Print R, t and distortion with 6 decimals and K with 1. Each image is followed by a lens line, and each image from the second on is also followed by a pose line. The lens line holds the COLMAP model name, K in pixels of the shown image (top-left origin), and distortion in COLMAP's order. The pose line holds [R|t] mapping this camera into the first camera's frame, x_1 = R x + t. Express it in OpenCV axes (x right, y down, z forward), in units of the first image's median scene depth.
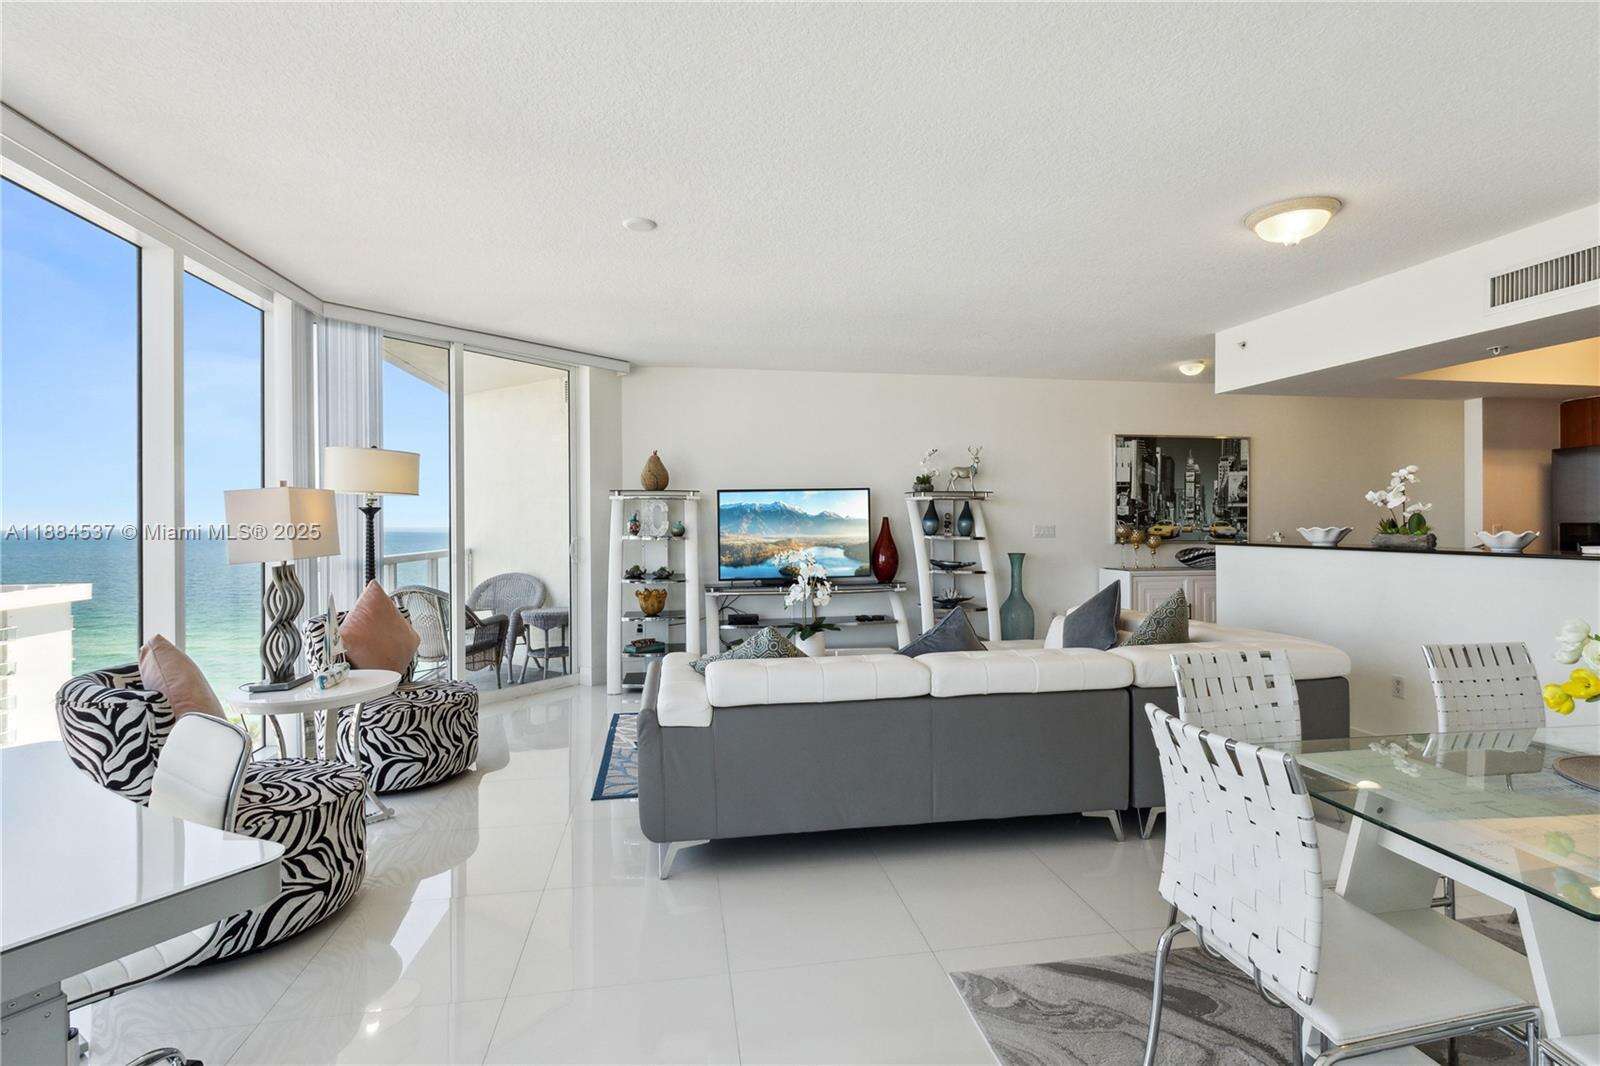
lens RADIAL K [[753.1, 0, 799.5], [0, 753.1, 525.7], [0, 0, 1]] dist [-0.004193, -0.000318]
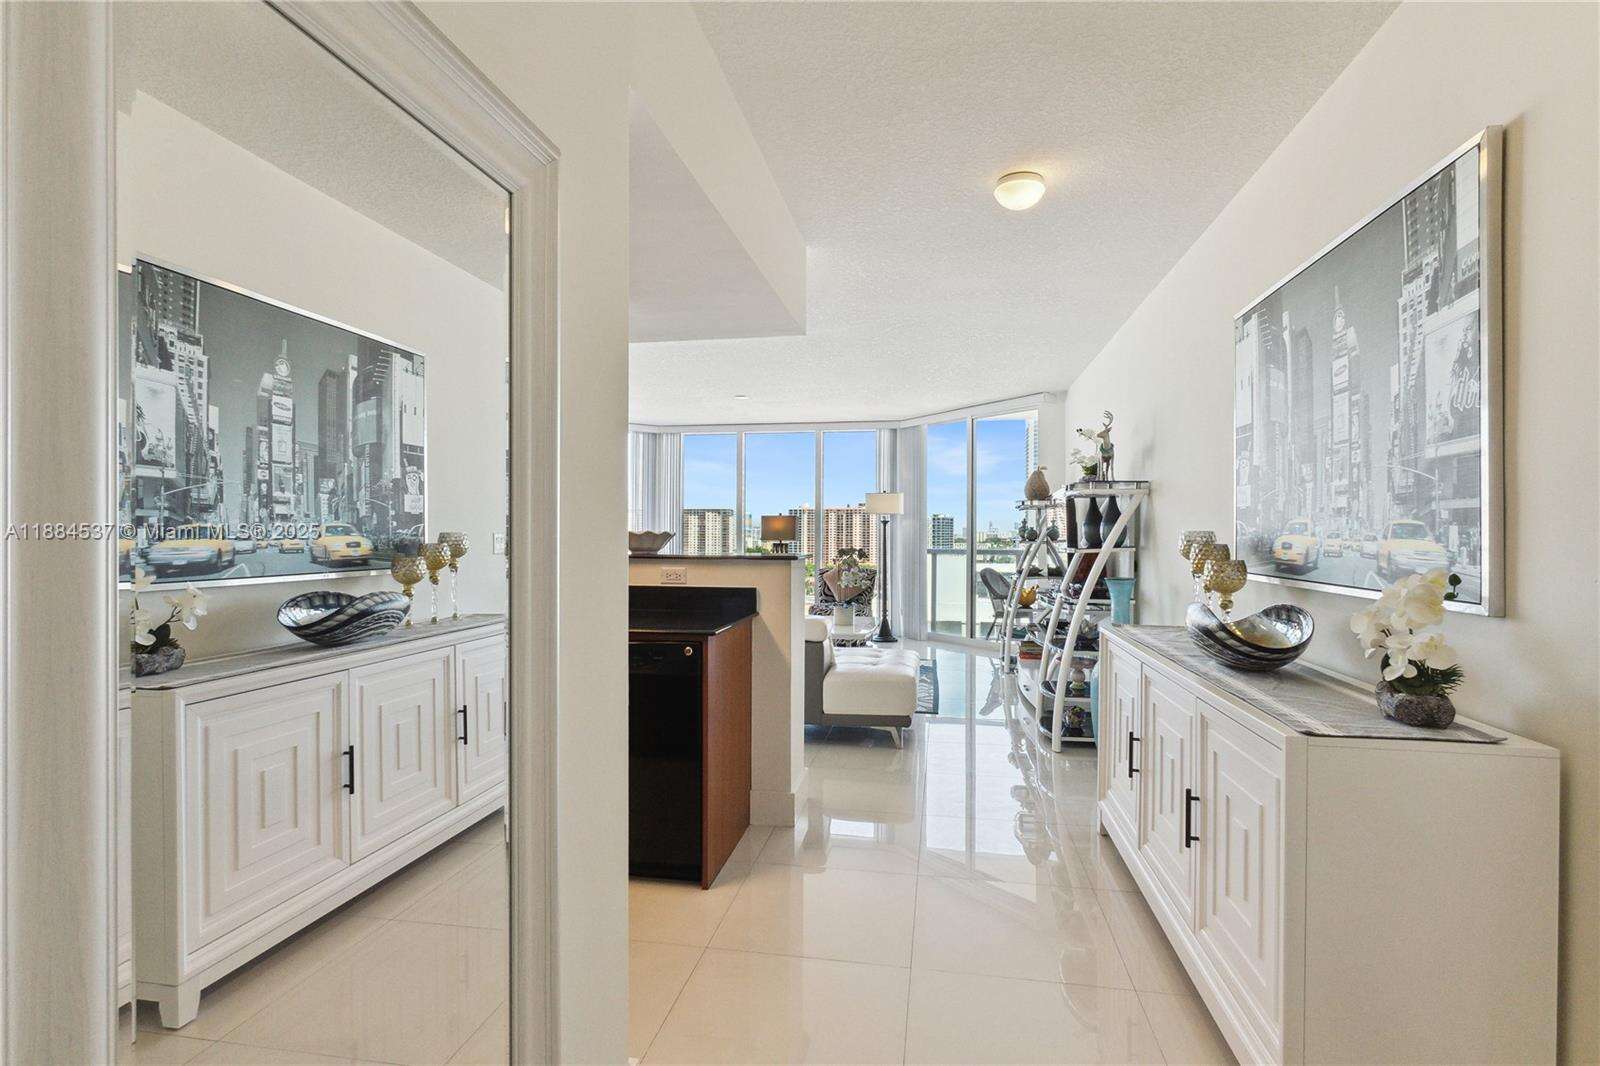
lens RADIAL K [[753.1, 0, 796.6], [0, 753.1, 532.6], [0, 0, 1]] dist [-0.004193, -0.000318]
pose [[0.915054, 0.006877, -0.403272, 0.333358], [-0.006271, 0.999976, 0.002825, -0.000302], [0.403282, -0.000056, 0.915076, 0.477763]]
